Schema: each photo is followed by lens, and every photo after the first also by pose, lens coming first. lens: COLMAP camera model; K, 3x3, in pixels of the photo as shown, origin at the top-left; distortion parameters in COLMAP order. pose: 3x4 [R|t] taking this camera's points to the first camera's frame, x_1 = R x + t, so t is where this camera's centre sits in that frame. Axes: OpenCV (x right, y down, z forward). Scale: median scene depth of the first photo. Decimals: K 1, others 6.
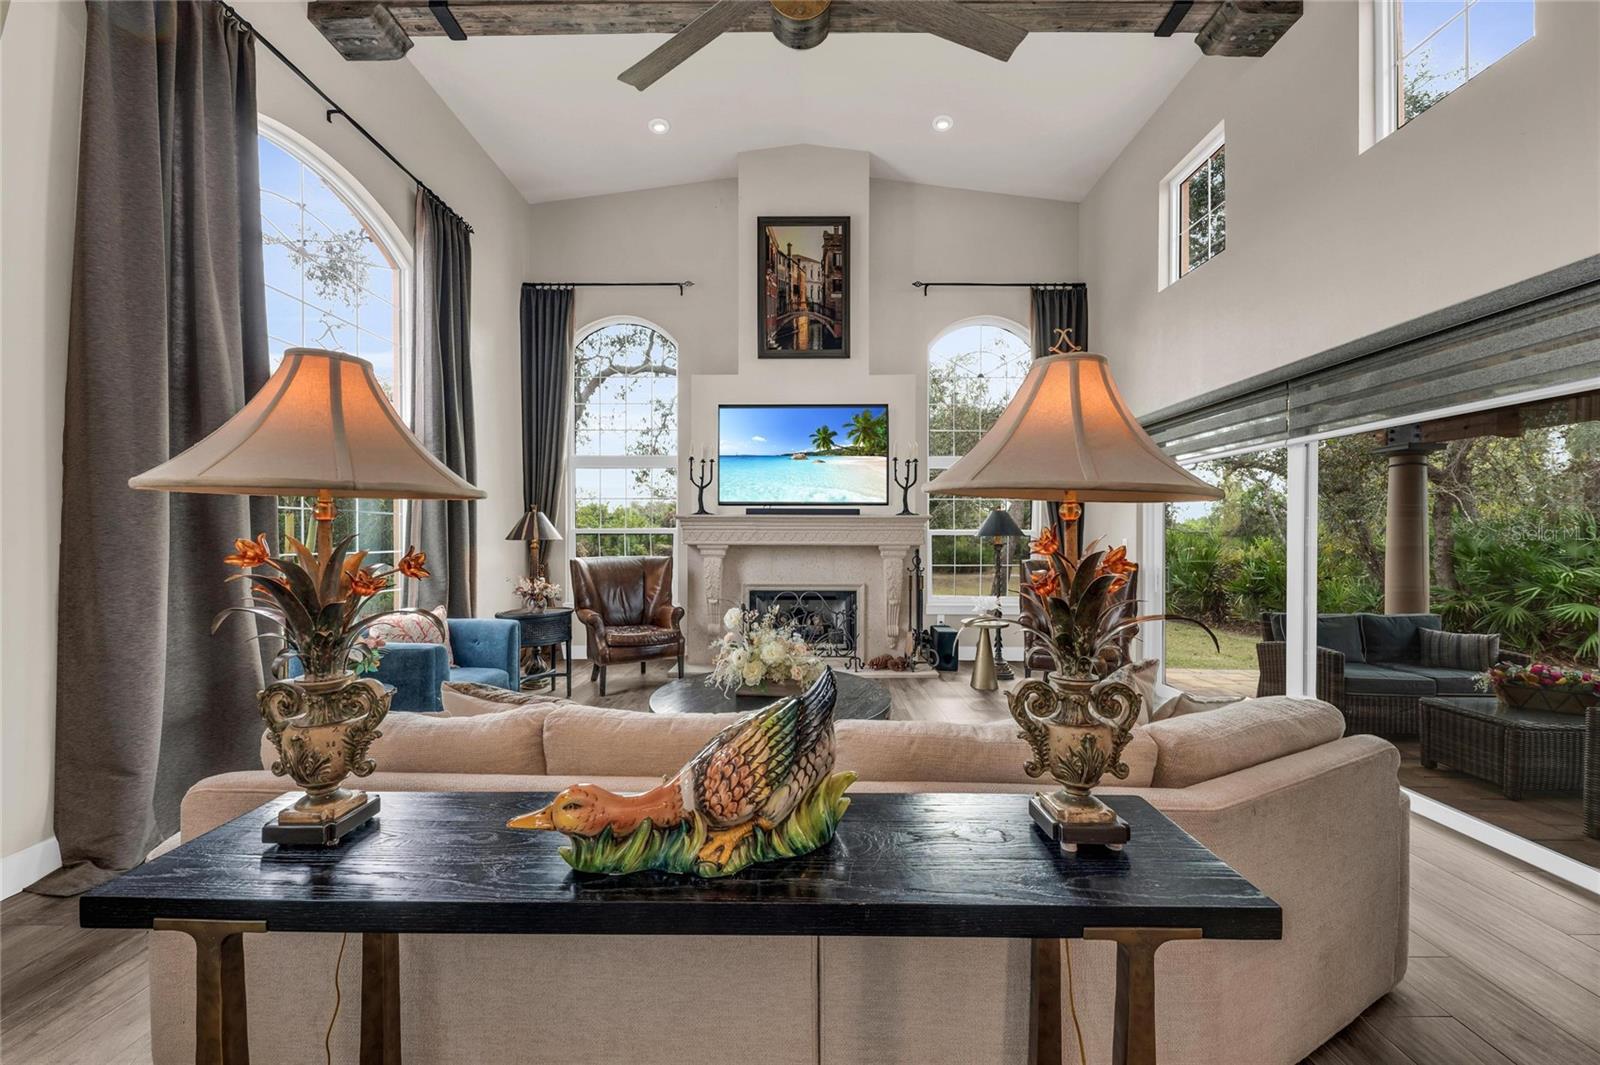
lens RADIAL K [[579.6, 0, 801.1], [0, 579.6, 538.6], [0, 0, 1]] dist [0.001213, -0.000102]
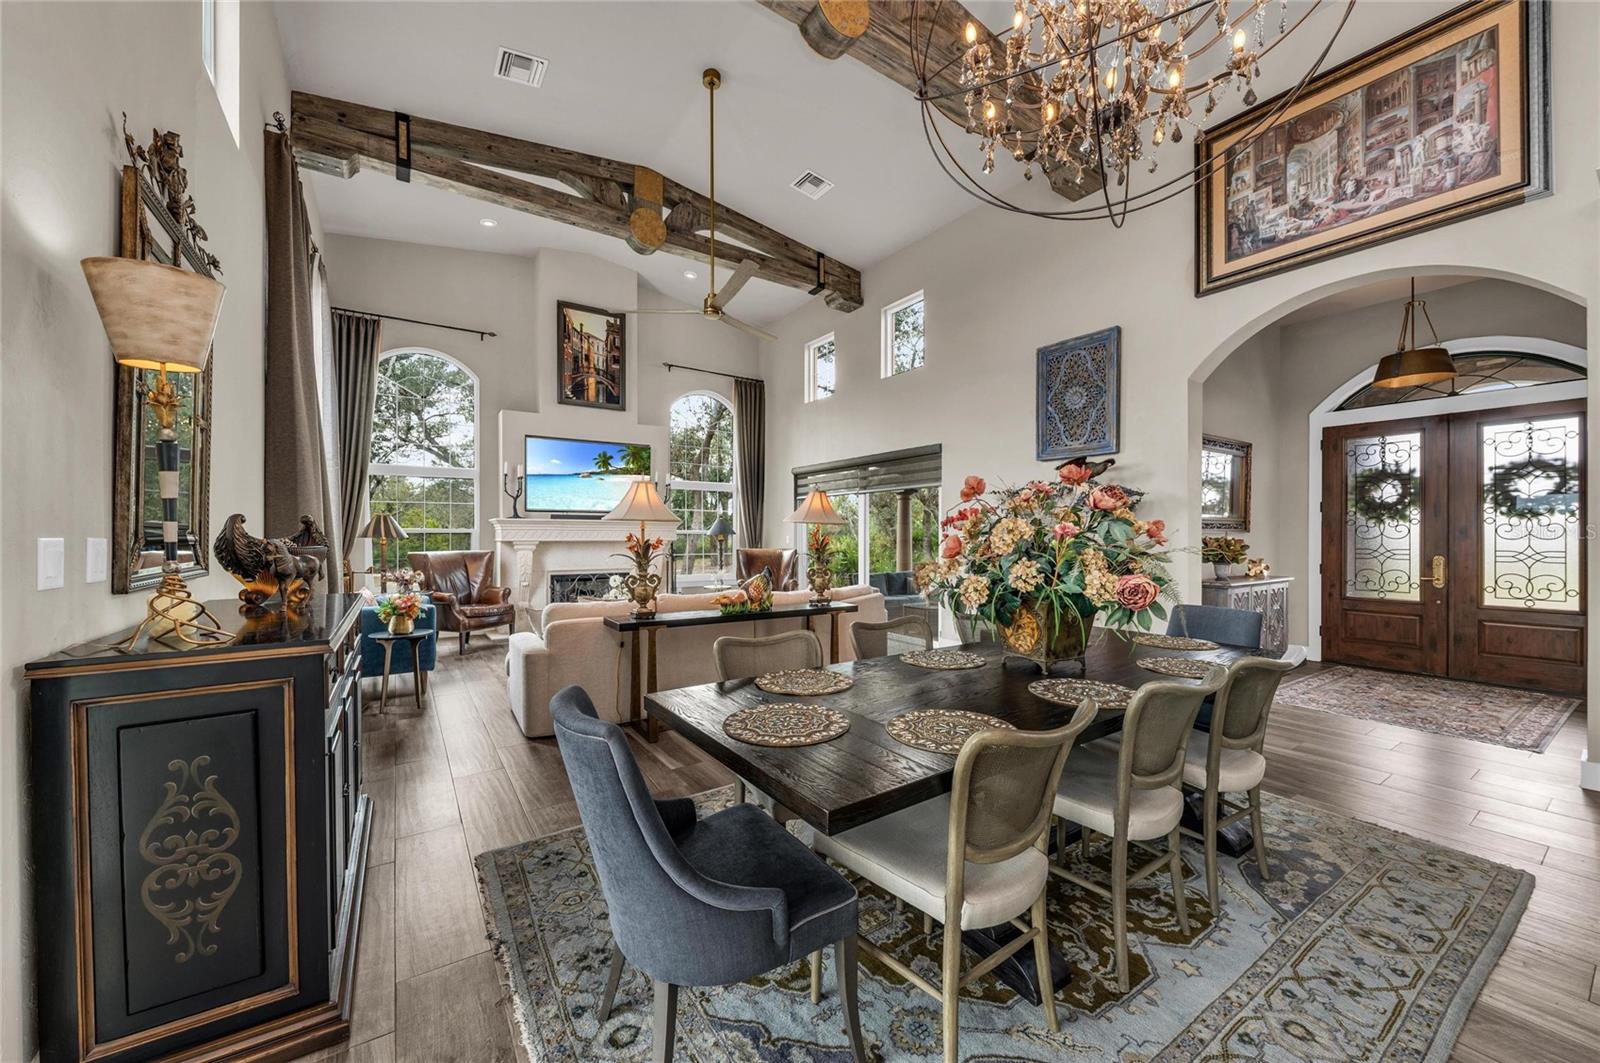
lens RADIAL K [[599.0, 0, 796.4], [0, 599.0, 535.2], [0, 0, 1]] dist [0.017216, -0.009017]
pose [[0.828227, -0.000304, 0.560393, -0.400282], [0.002998, 0.999988, -0.003890, 0.003948], [-0.560385, 0.004902, 0.828218, -0.475372]]
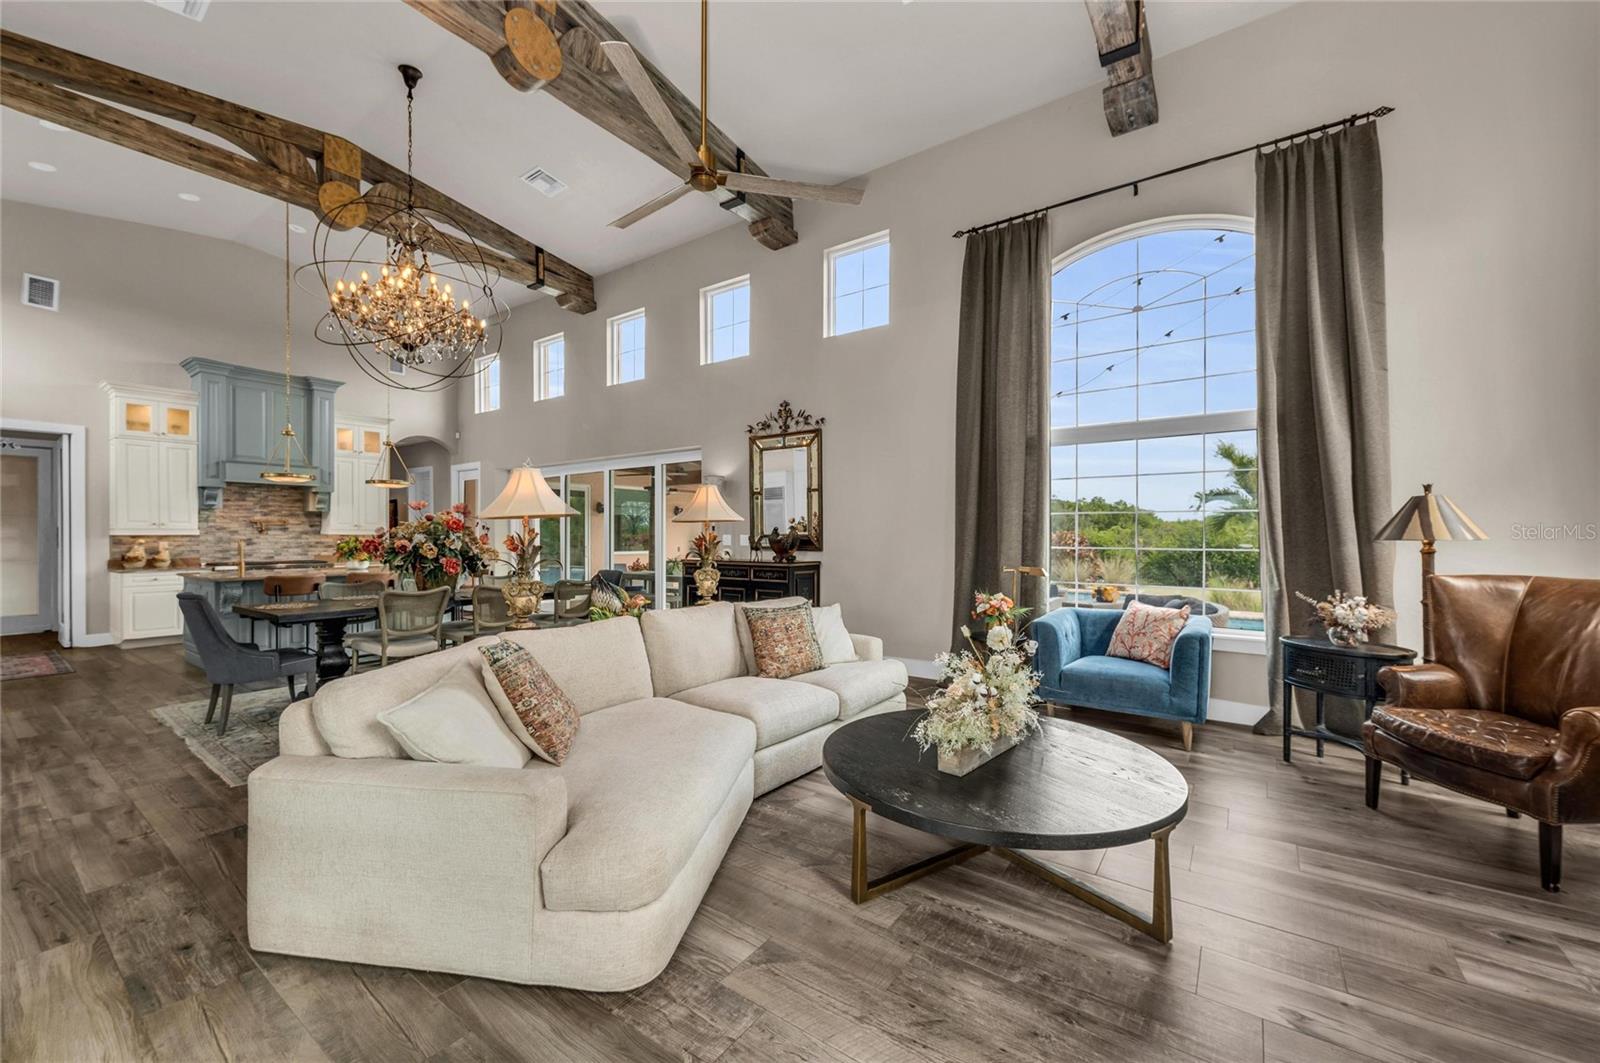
lens RADIAL K [[629.6, 0, 803.2], [0, 629.6, 534.4], [0, 0, 1]] dist [0.021129, -0.009579]
pose [[-0.578277, -0.003677, -0.815832, 0.424943], [-0.007674, 0.999970, 0.000932, 0.000391], [0.815804, 0.006800, -0.578288, 0.754159]]
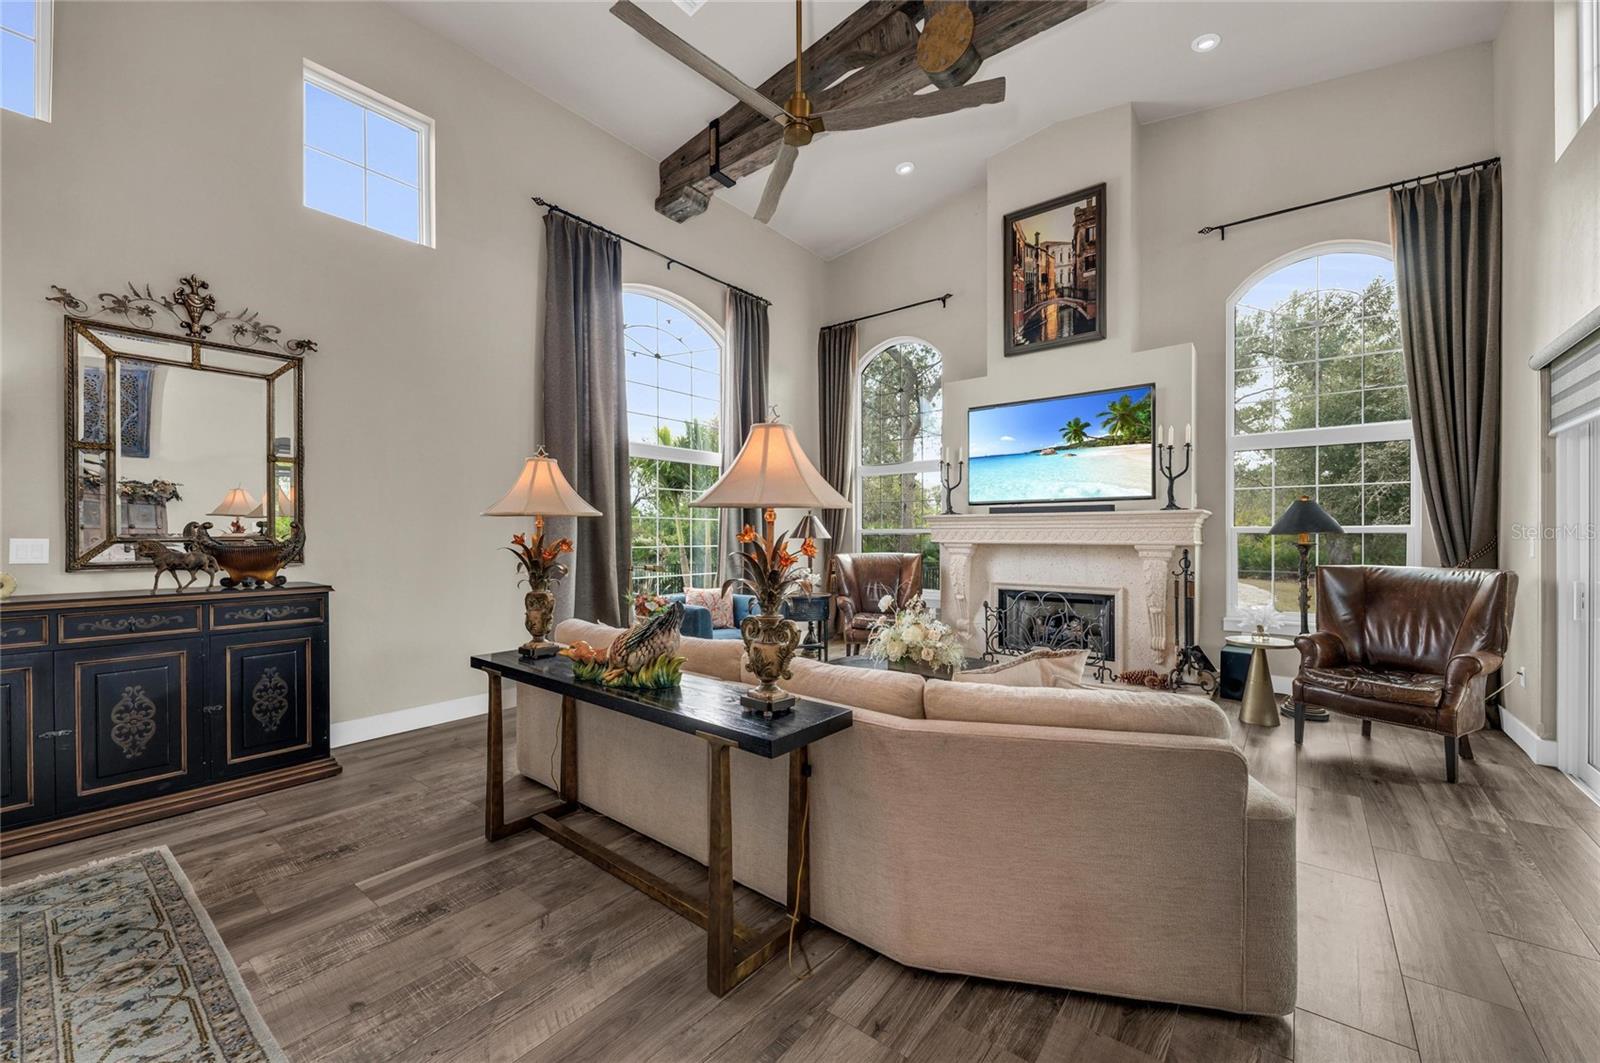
lens RADIAL K [[629.6, 0, 803.2], [0, 629.6, 534.4], [0, 0, 1]] dist [0.021129, -0.009579]
pose [[0.791406, -0.003580, -0.611280, 0.315478], [-0.000995, 0.999974, -0.007144, 0.002778], [0.611290, 0.006262, 0.791382, -0.072622]]
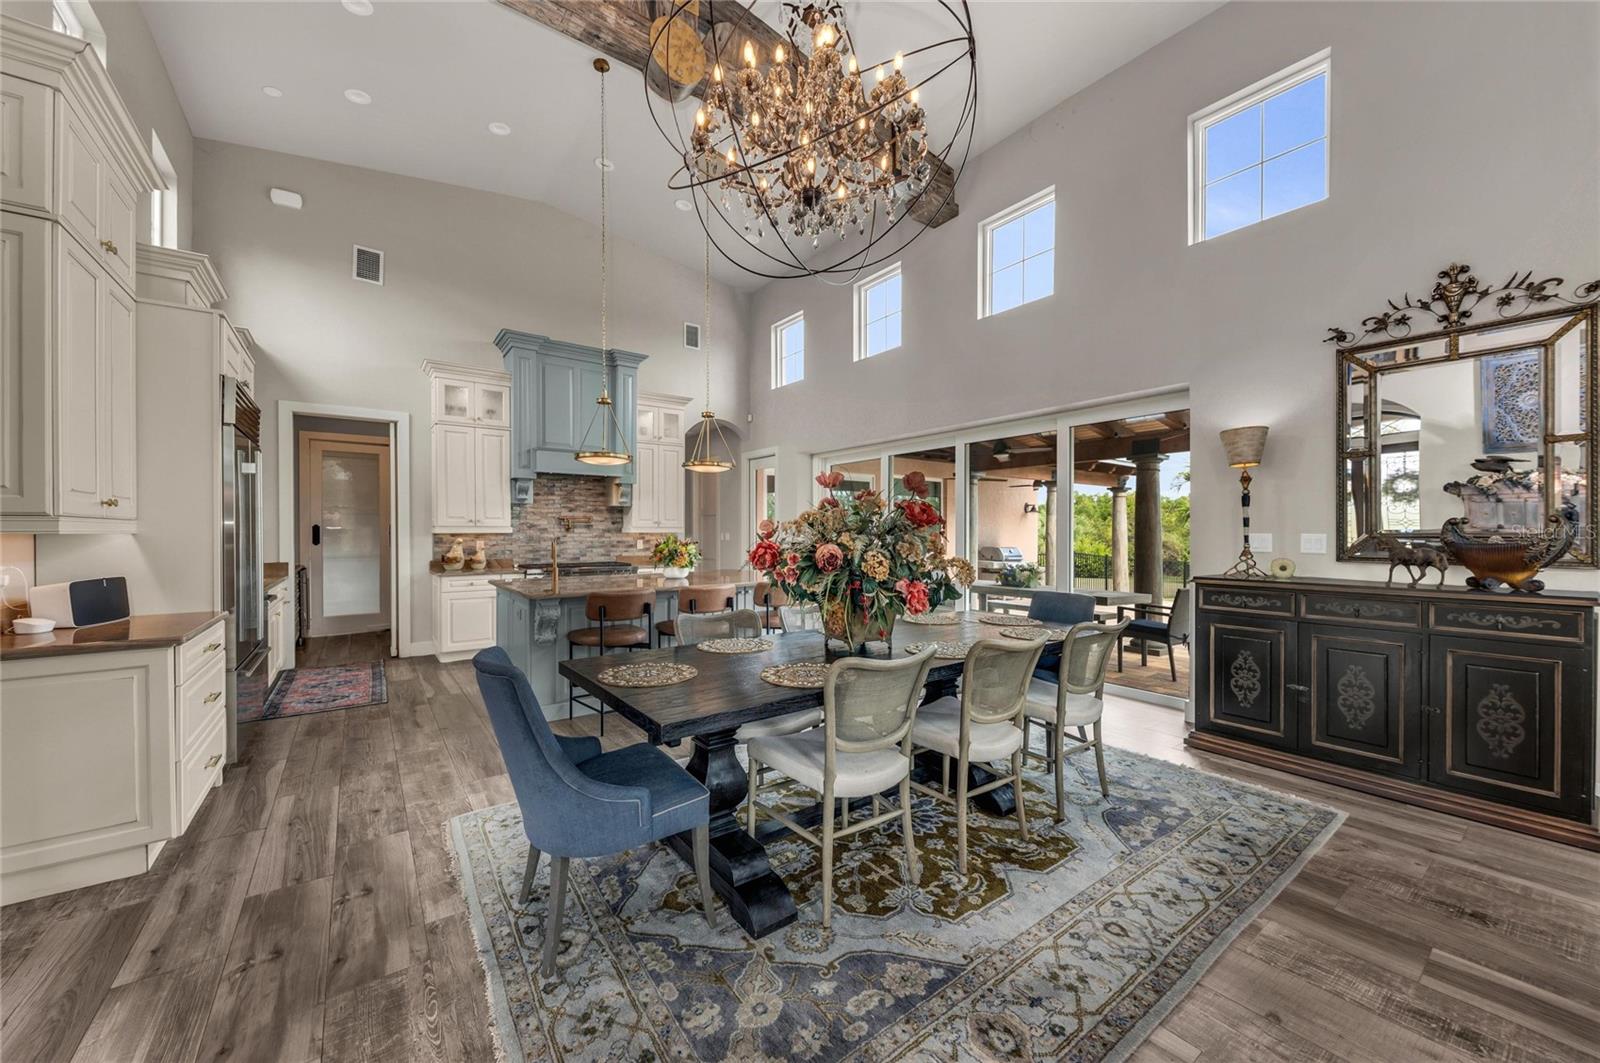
lens RADIAL K [[588.9, 0, 798.9], [0, 588.9, 534.9], [0, 0, 1]] dist [0.016915, -0.008739]
pose [[-0.798296, -0.000018, -0.602265, 0.299788], [-0.006912, 0.999934, 0.009132, 0.002317], [0.602225, 0.011453, -0.798244, 0.125447]]
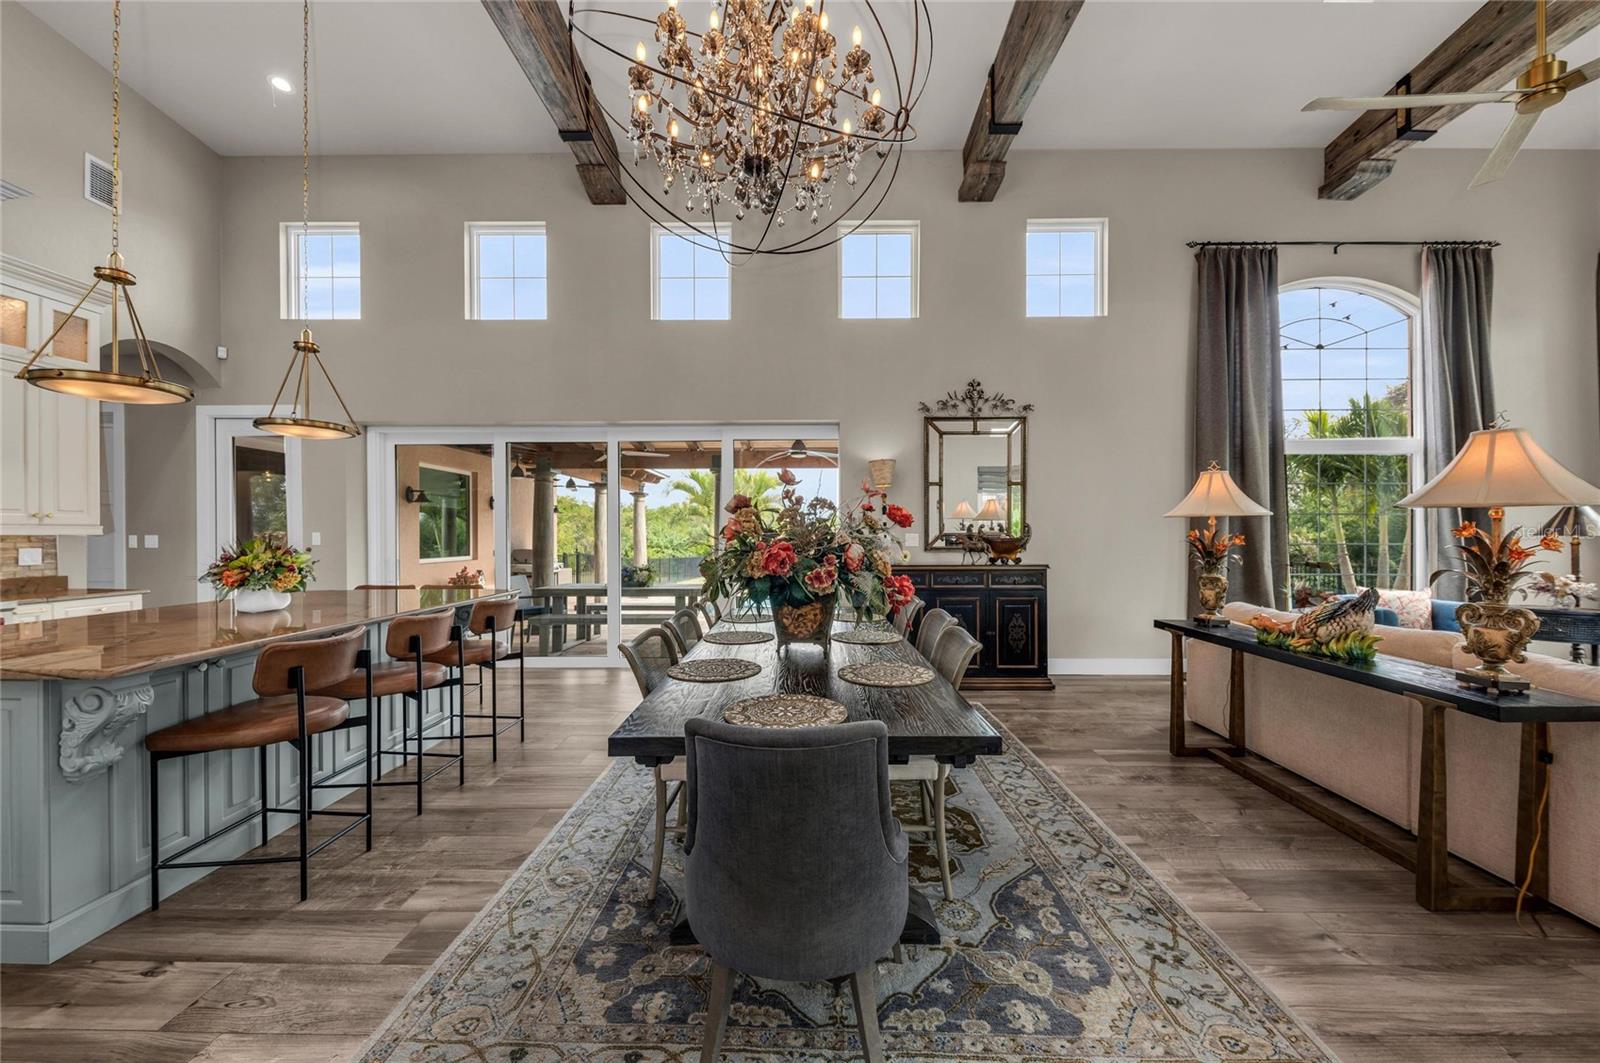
lens RADIAL K [[588.9, 0, 798.9], [0, 588.9, 534.9], [0, 0, 1]] dist [0.016915, -0.008739]
pose [[-0.006113, 0.000905, -0.999981, 0.446779], [-0.005939, 0.999982, 0.000942, 0.005852], [0.999964, 0.005944, -0.006108, -0.225008]]
